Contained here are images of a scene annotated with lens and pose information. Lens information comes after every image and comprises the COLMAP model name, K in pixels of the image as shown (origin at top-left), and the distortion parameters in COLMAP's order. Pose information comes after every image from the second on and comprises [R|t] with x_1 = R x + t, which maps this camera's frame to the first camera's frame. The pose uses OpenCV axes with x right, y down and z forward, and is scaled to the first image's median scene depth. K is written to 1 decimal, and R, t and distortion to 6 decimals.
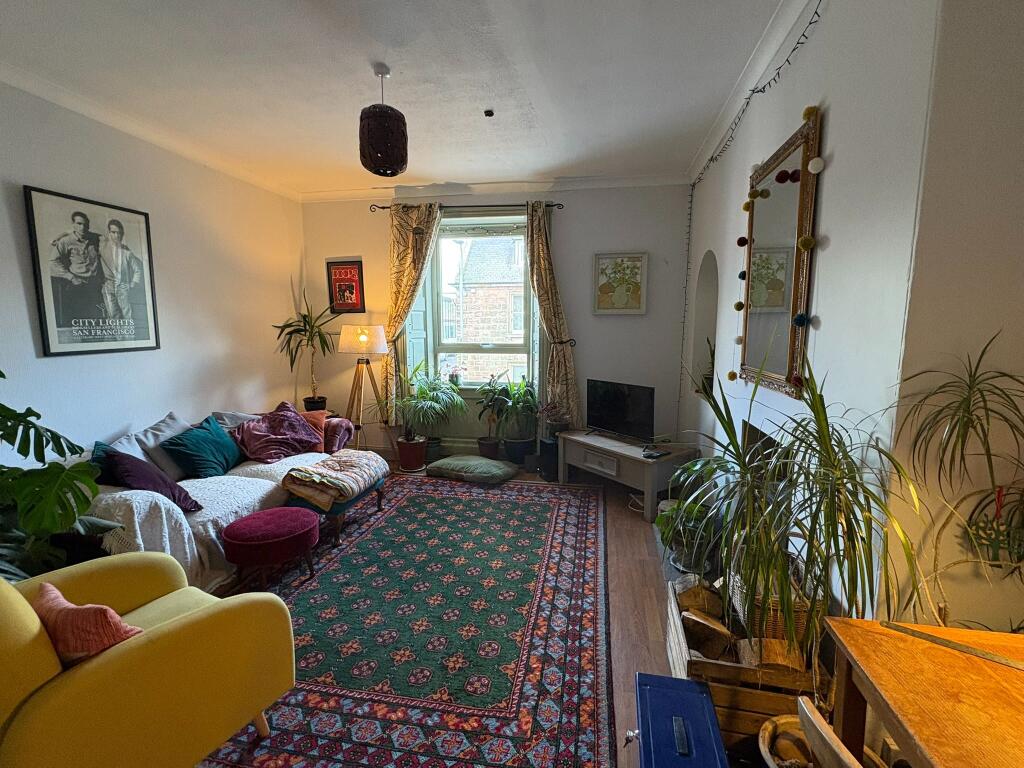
lens RADIAL K [[468.3, 0, 512.0], [0, 468.3, 384.0], [0, 0, 1]] dist [-0.000282, -0.000052]
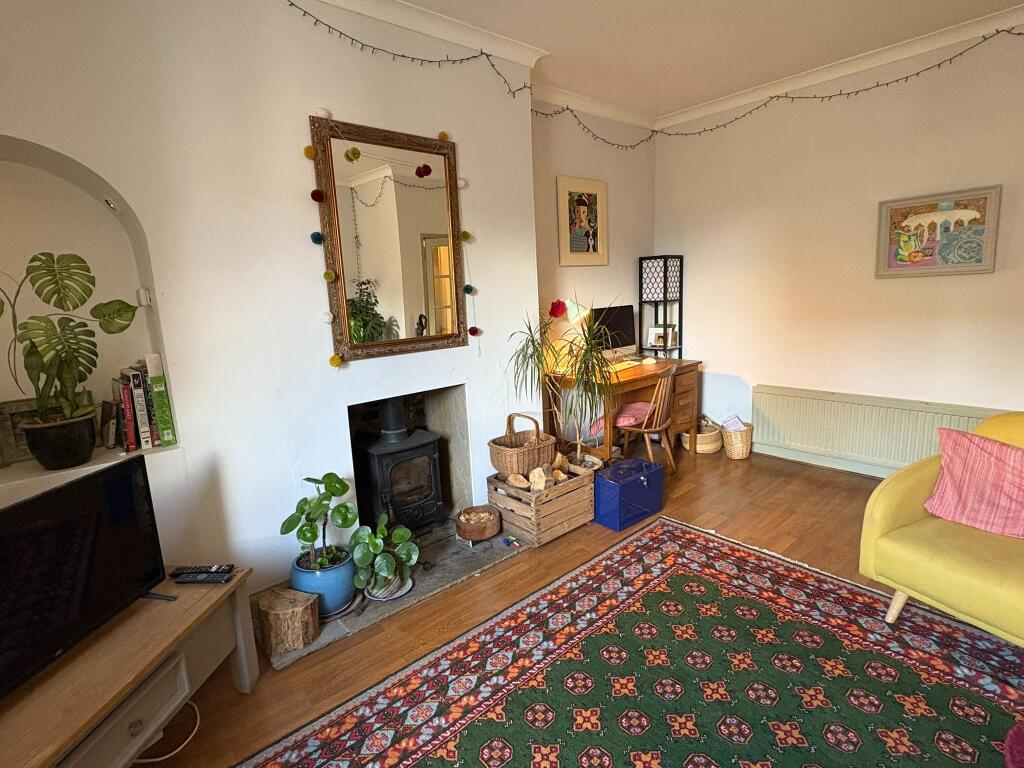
lens RADIAL K [[515.3, 0, 512.0], [0, 515.3, 384.0], [0, 0, 1]] dist [0.001201, 0.000334]
pose [[-0.793463, -0.076135, 0.603837, -0.358841], [0.117928, 0.954110, 0.275260, -0.209723], [-0.597084, 0.289618, -0.748072, 1.660687]]
